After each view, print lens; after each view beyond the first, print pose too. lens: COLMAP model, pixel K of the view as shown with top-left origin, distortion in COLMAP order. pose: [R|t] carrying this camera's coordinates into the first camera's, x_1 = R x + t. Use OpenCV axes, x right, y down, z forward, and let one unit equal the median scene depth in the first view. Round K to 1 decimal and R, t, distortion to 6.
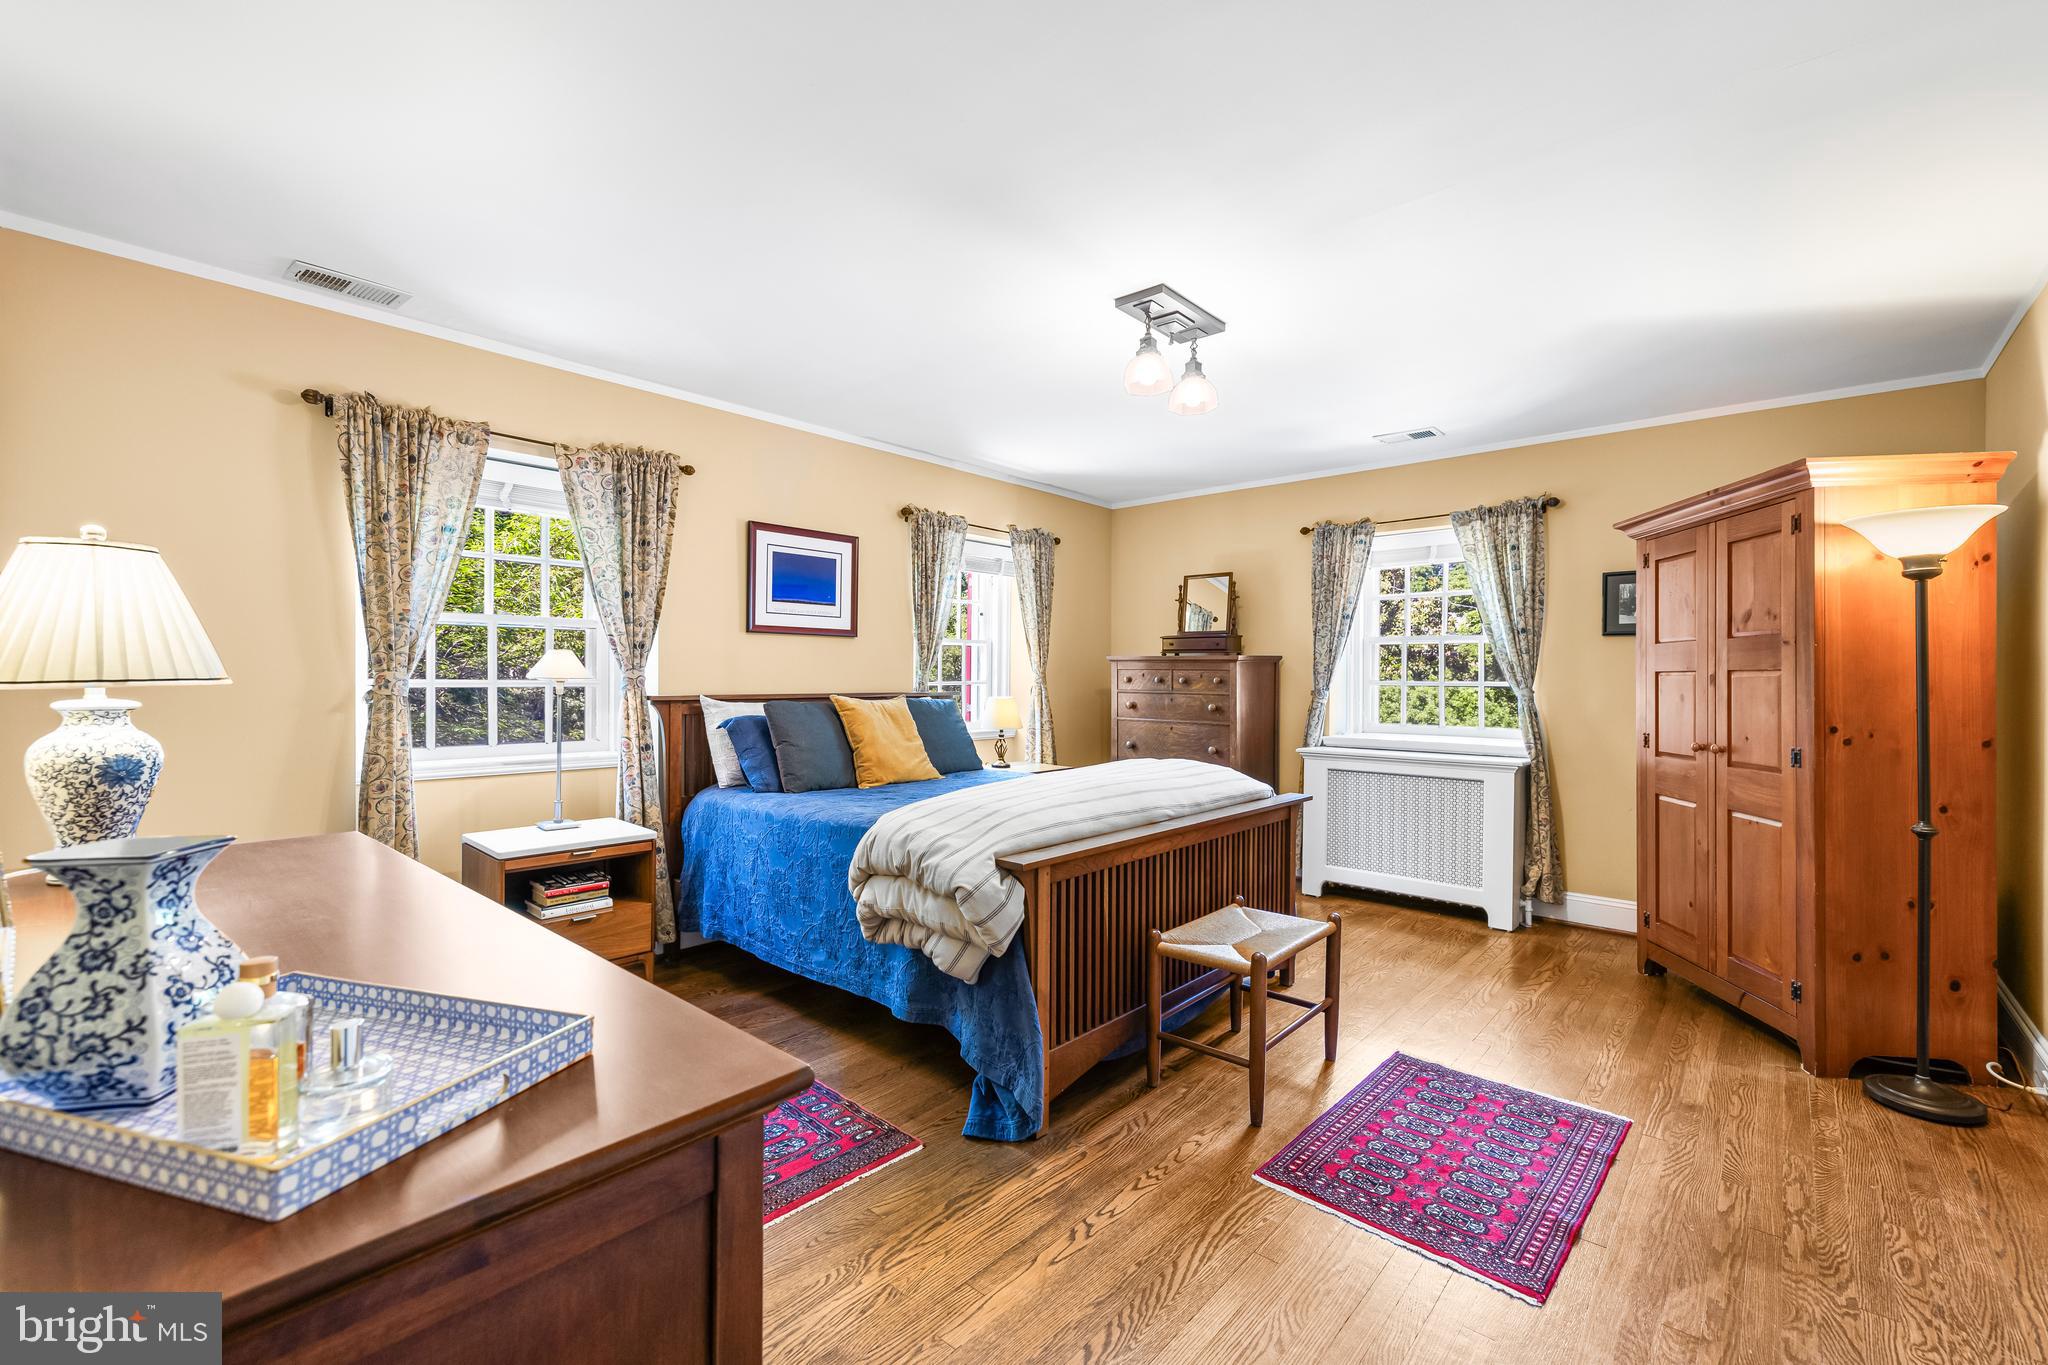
lens RADIAL K [[864.4, 0, 1033.4], [0, 864.4, 680.5], [0, 0, 1]] dist [-0.001873, 0.001140]
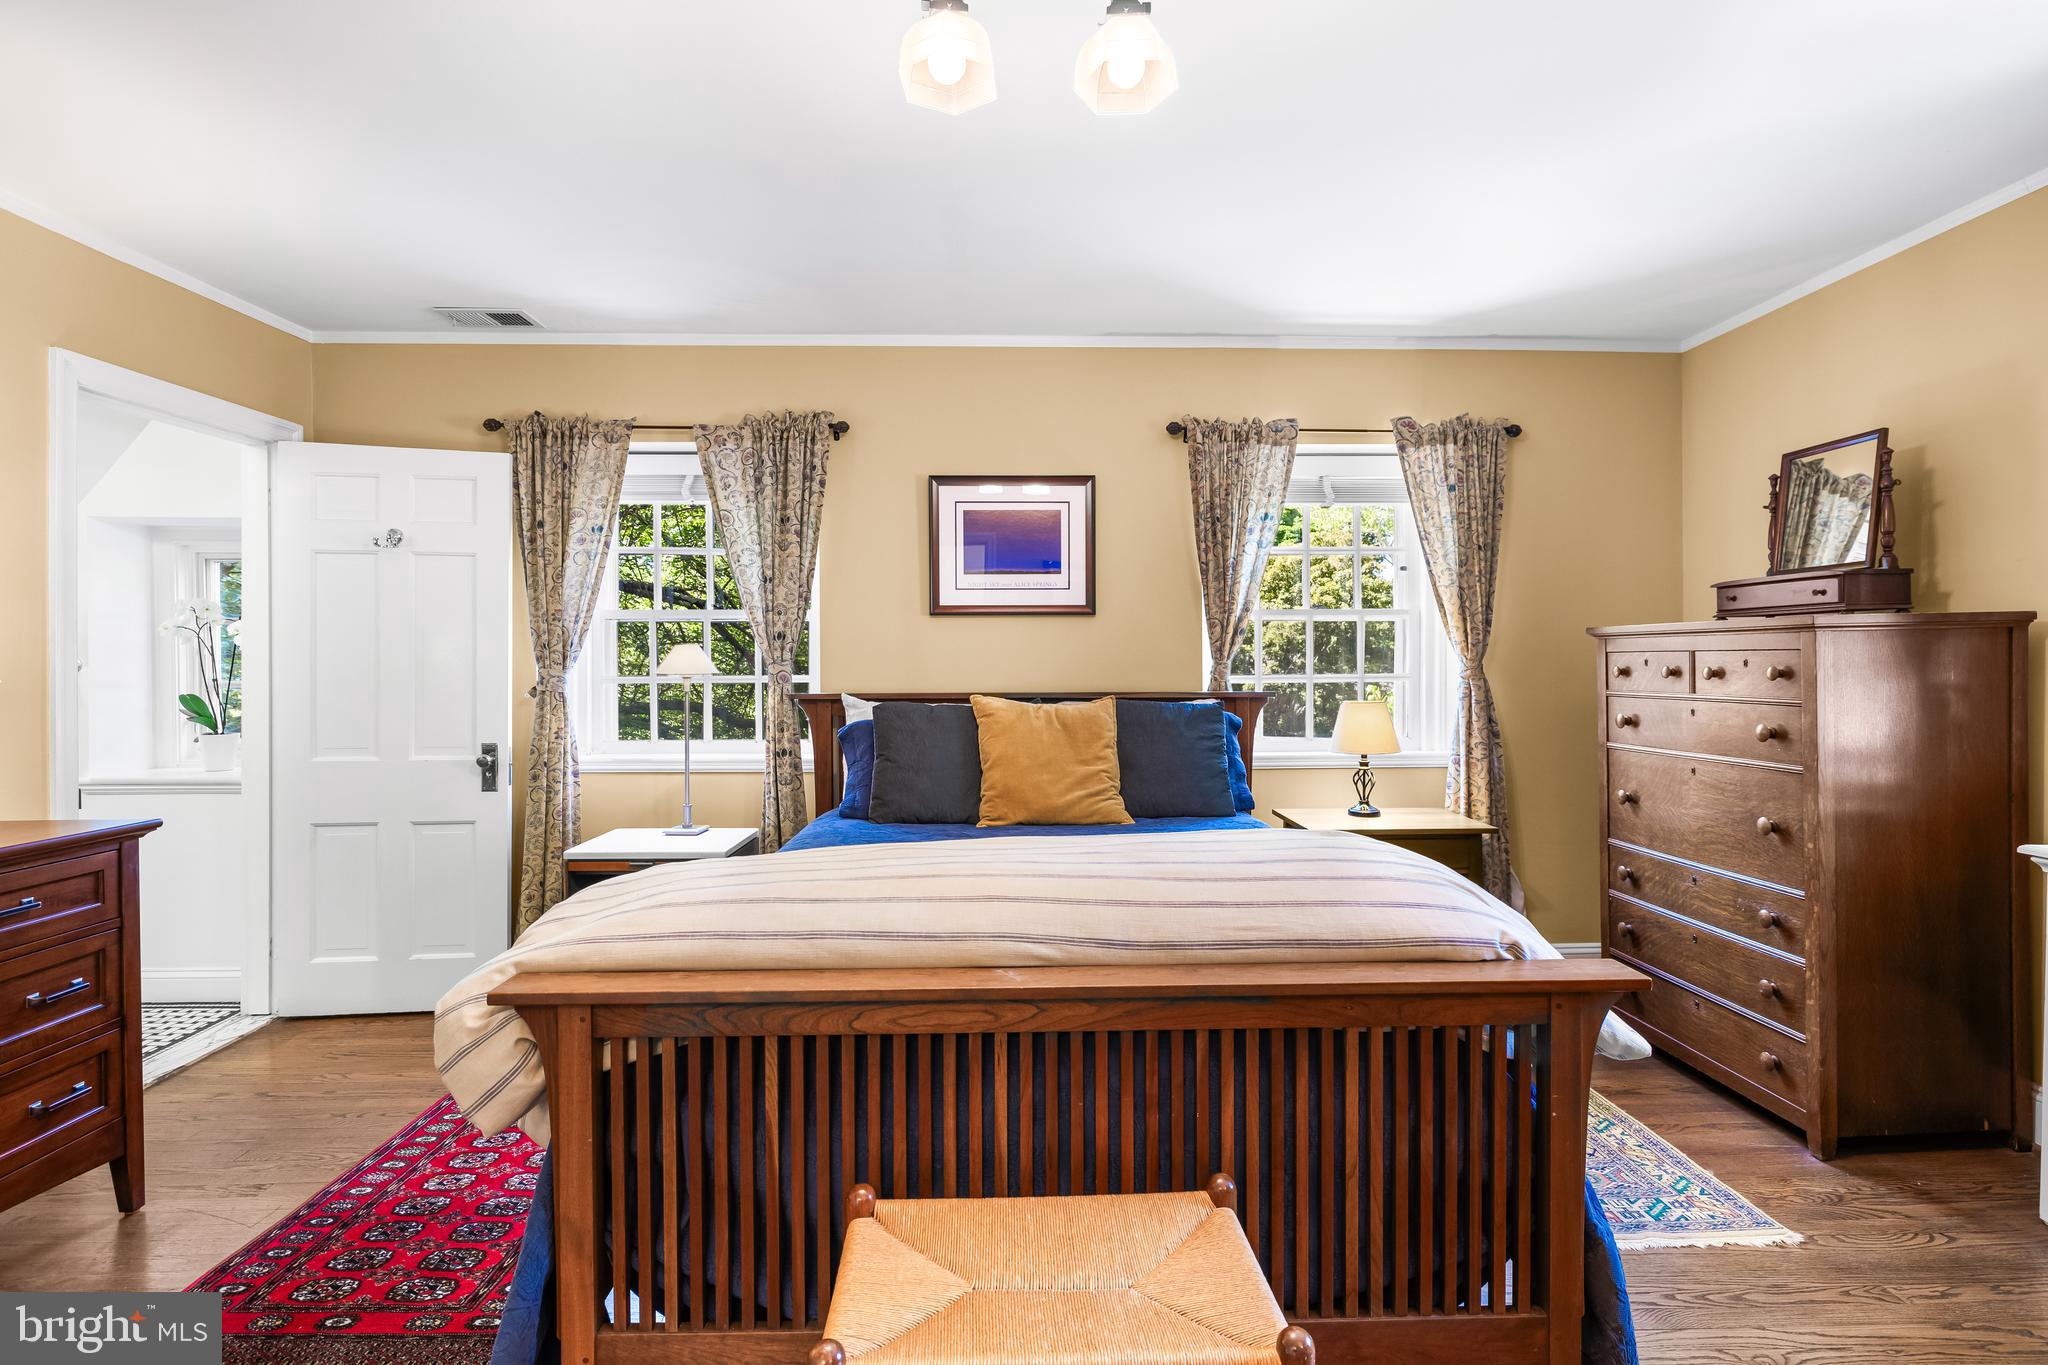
lens RADIAL K [[973.6, 0, 1028.7], [0, 973.6, 676.4], [0, 0, 1]] dist [-0.006008, 0.000341]
pose [[0.680146, 0.000308, -0.733076, 0.432841], [0.003401, 0.999988, 0.003575, -0.002147], [0.733068, -0.004924, 0.680137, 0.495110]]
